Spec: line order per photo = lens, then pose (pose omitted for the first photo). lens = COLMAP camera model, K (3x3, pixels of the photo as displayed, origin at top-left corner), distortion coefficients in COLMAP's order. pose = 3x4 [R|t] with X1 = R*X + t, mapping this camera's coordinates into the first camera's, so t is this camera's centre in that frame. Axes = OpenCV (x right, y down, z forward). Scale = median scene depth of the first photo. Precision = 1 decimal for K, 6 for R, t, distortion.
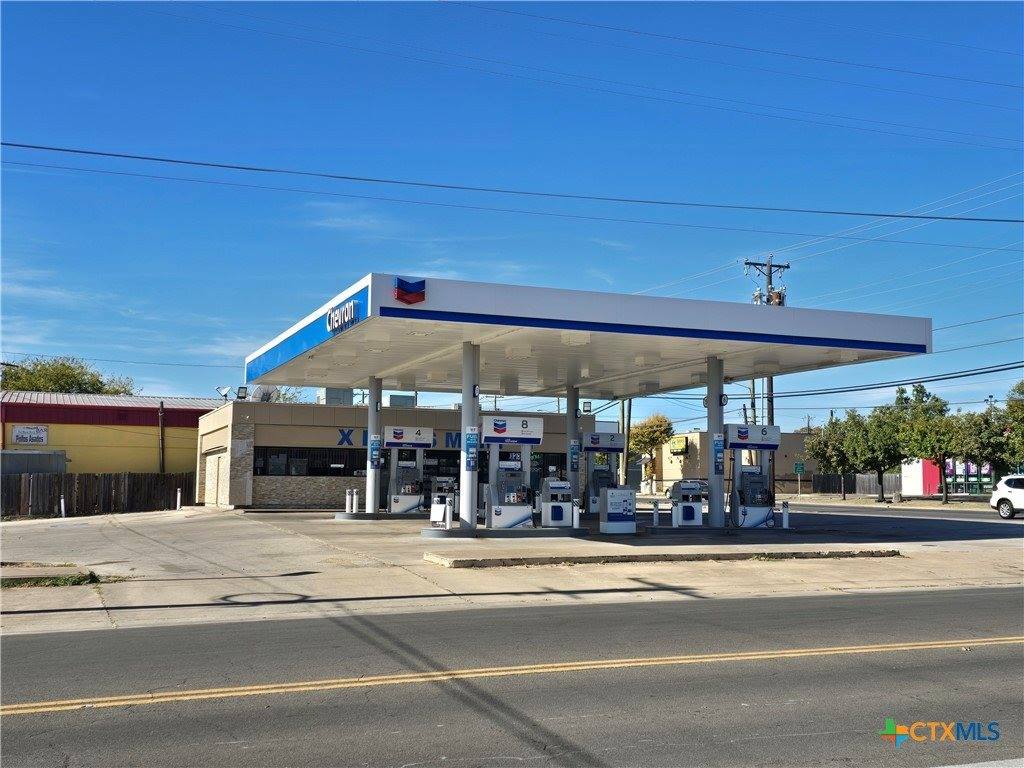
lens RADIAL K [[1172.8, 0, 523.3], [0, 1172.8, 380.8], [0, 0, 1]] dist [0.092750, 0.000000]
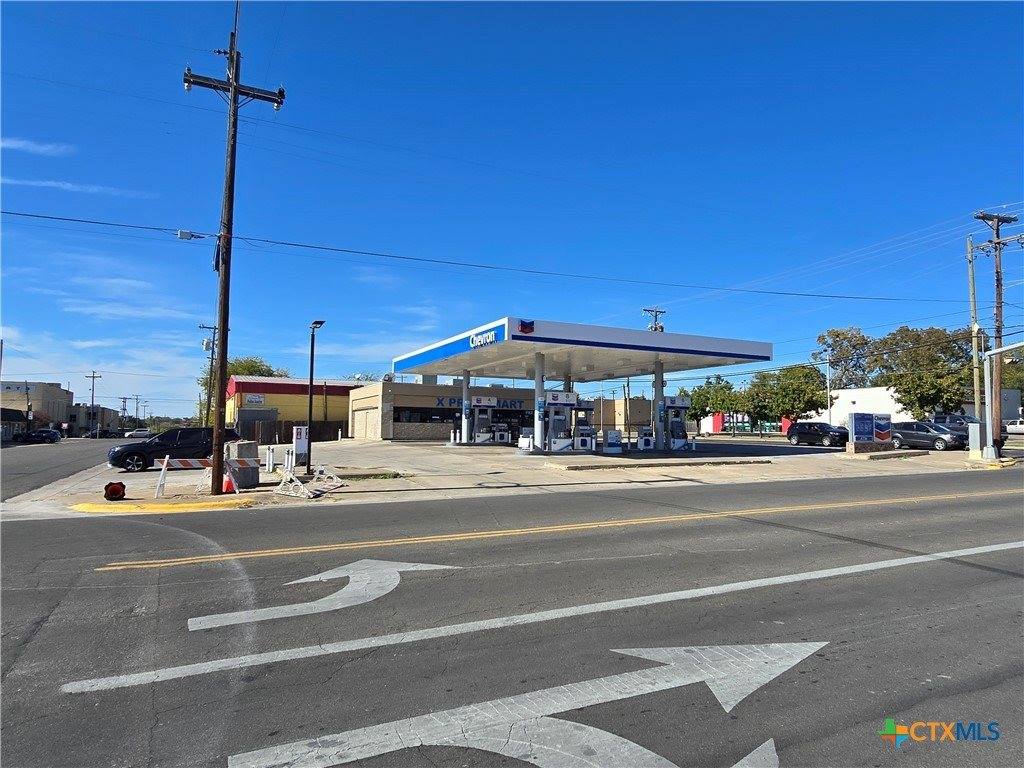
lens RADIAL K [[657.5, 0, 512.7], [0, 657.5, 382.2], [0, 0, 1]] dist [-0.012704, 0.006461]
pose [[0.997656, 0.005662, 0.068190, -0.148529], [-0.007002, 0.999787, 0.019420, -0.005381], [-0.068066, -0.019852, 0.997483, -0.053611]]
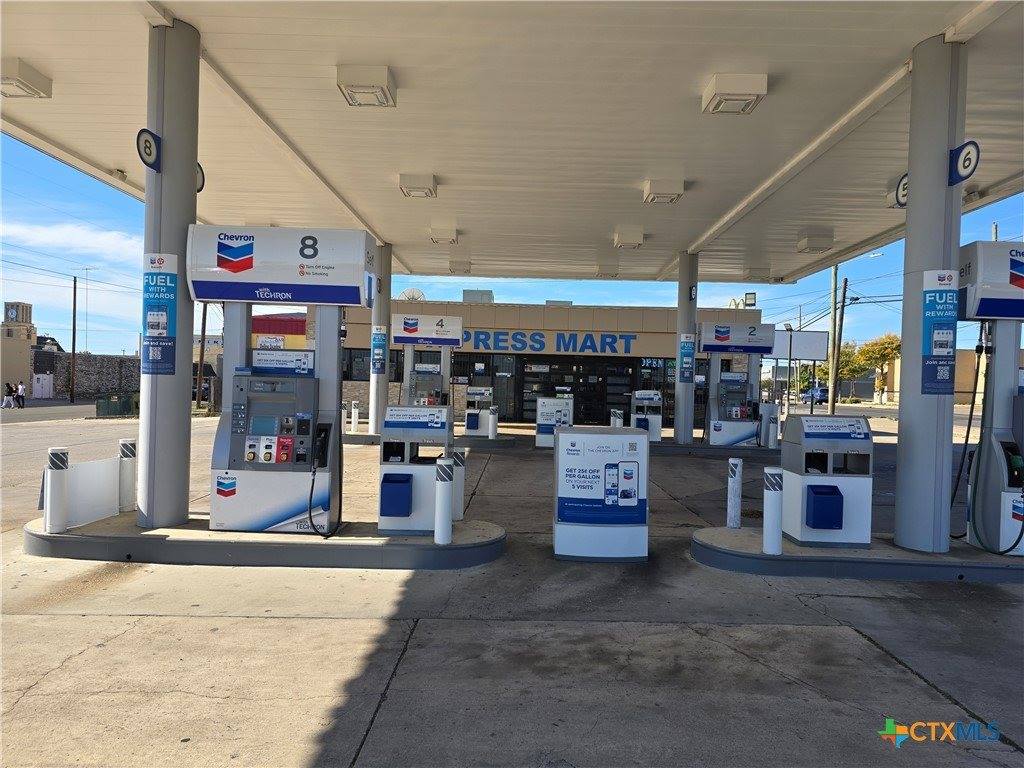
lens RADIAL K [[684.6, 0, 510.1], [0, 684.6, 393.4], [0, 0, 1]] dist [0.069168, -0.065832]
pose [[0.920178, 0.021077, -0.390933, 0.131232], [0.016222, 0.995639, 0.091864, 0.058783], [0.391165, -0.090873, 0.915823, 0.765836]]
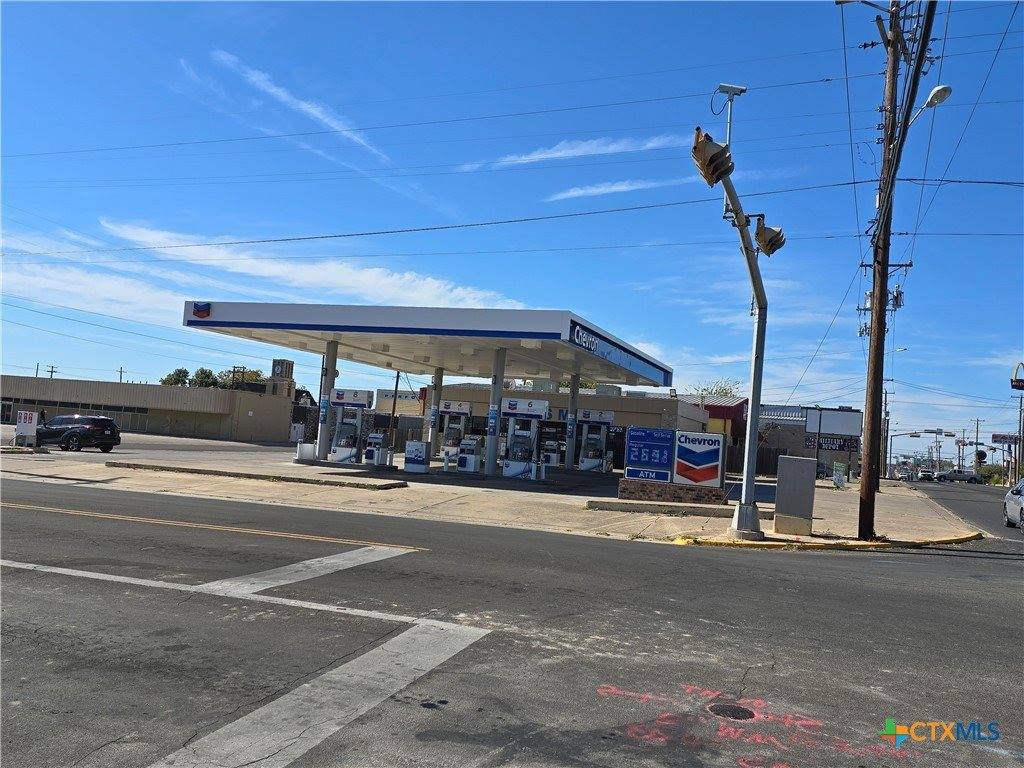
lens RADIAL K [[885.4, 0, 516.4], [0, 885.4, 394.6], [0, 0, 1]] dist [0.107591, -0.146256]
pose [[0.729737, 0.012583, -0.683612, 0.864639], [-0.006588, 0.999914, 0.011374, 0.021412], [0.683696, -0.003797, 0.729757, 0.285554]]
